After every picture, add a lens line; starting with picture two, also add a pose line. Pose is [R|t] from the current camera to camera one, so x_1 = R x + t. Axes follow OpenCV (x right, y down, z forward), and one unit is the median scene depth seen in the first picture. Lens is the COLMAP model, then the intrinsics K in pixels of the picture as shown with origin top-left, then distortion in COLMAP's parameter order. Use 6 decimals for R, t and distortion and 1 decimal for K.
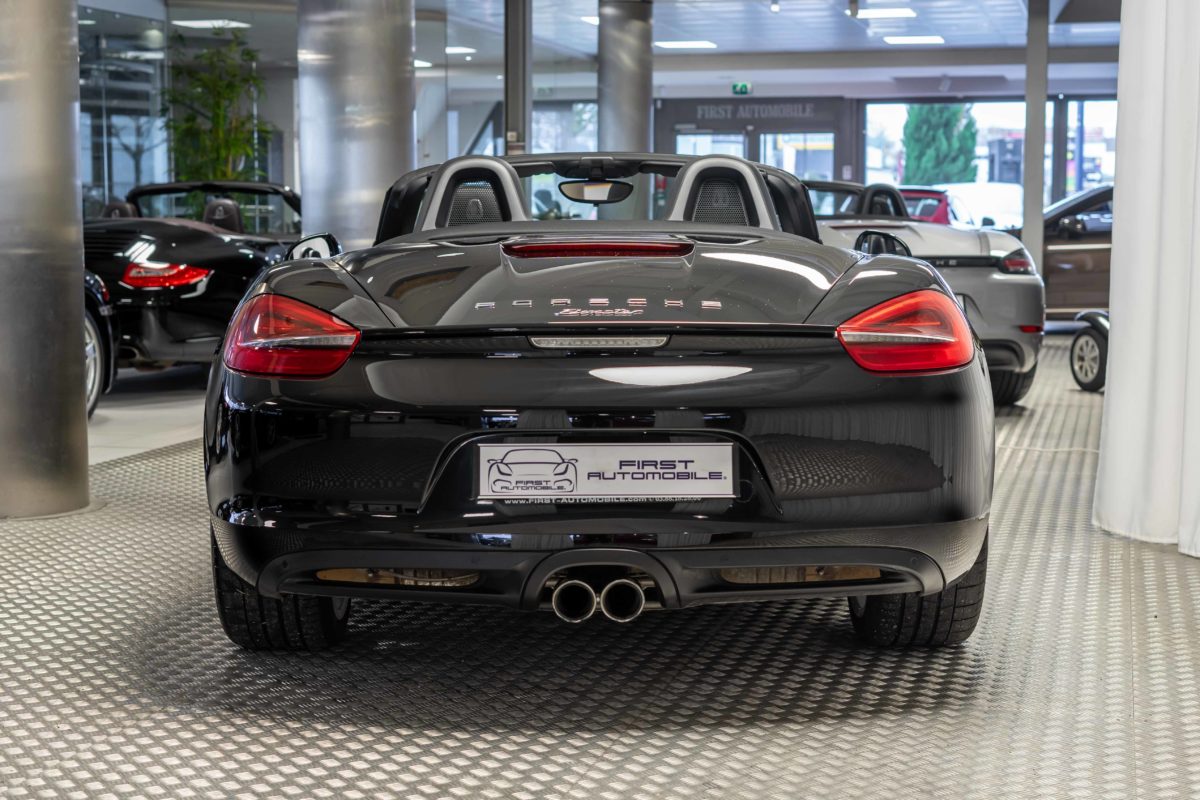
lens RADIAL K [[2139.9, 0, 599.2], [0, 2139.9, 403.0], [0, 0, 1]] dist [-0.047352, 0.000000]
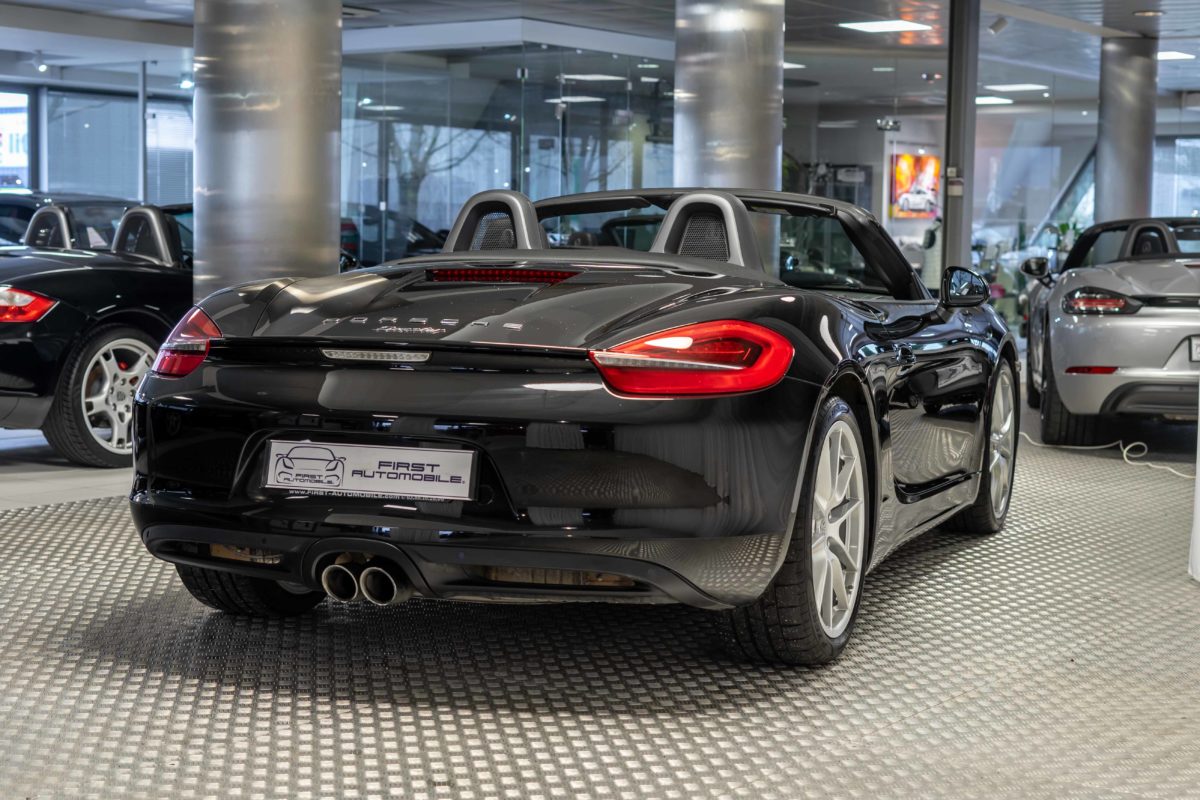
lens RADIAL K [[2139.9, 0, 601.4], [0, 2139.9, 397.3], [0, 0, 1]] dist [-0.047352, 0.000000]
pose [[0.935602, 0.044720, -0.350213, 0.510637], [-0.050962, 0.998663, -0.008624, -0.002841], [0.349359, 0.025916, 0.936631, -0.012998]]
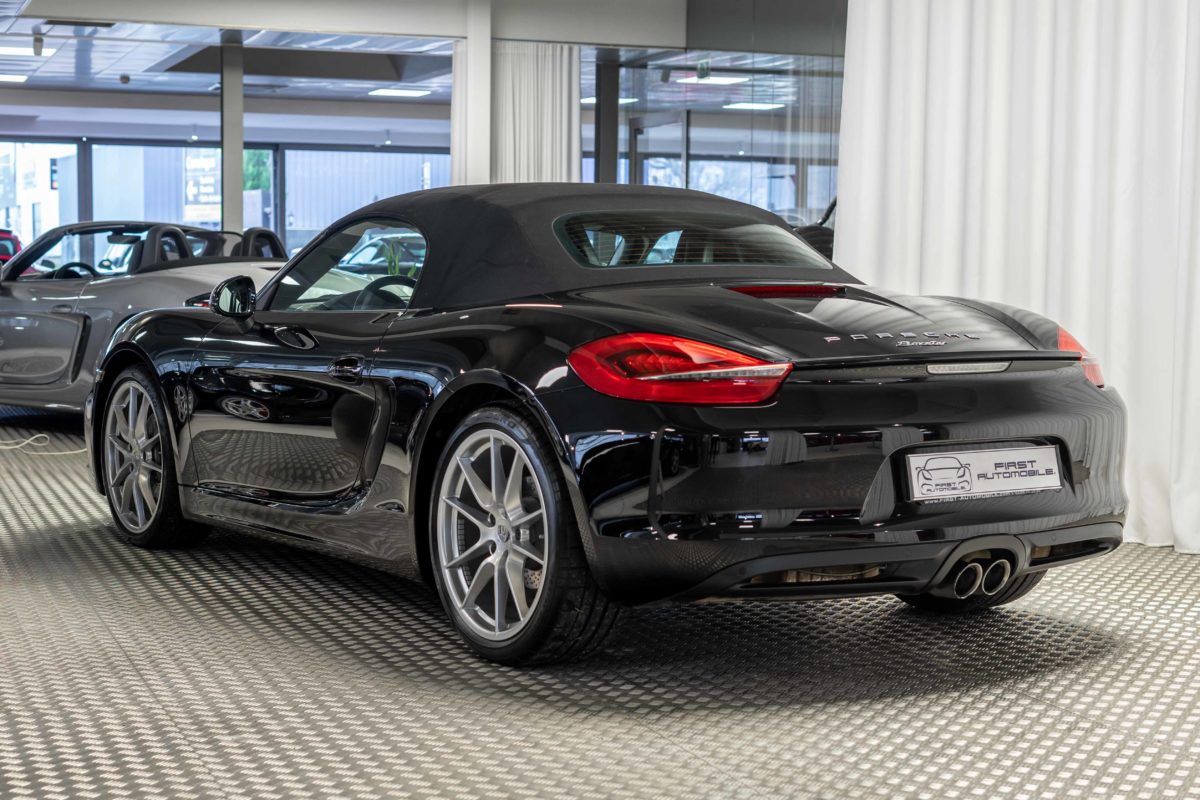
lens RADIAL K [[2139.9, 0, 599.0], [0, 2139.9, 400.9], [0, 0, 1]] dist [-0.047352, 0.000000]
pose [[0.818101, -0.027946, 0.574395, -0.883952], [0.037895, 0.999267, -0.005356, -0.011175], [-0.573824, 0.026149, 0.818561, 0.120375]]
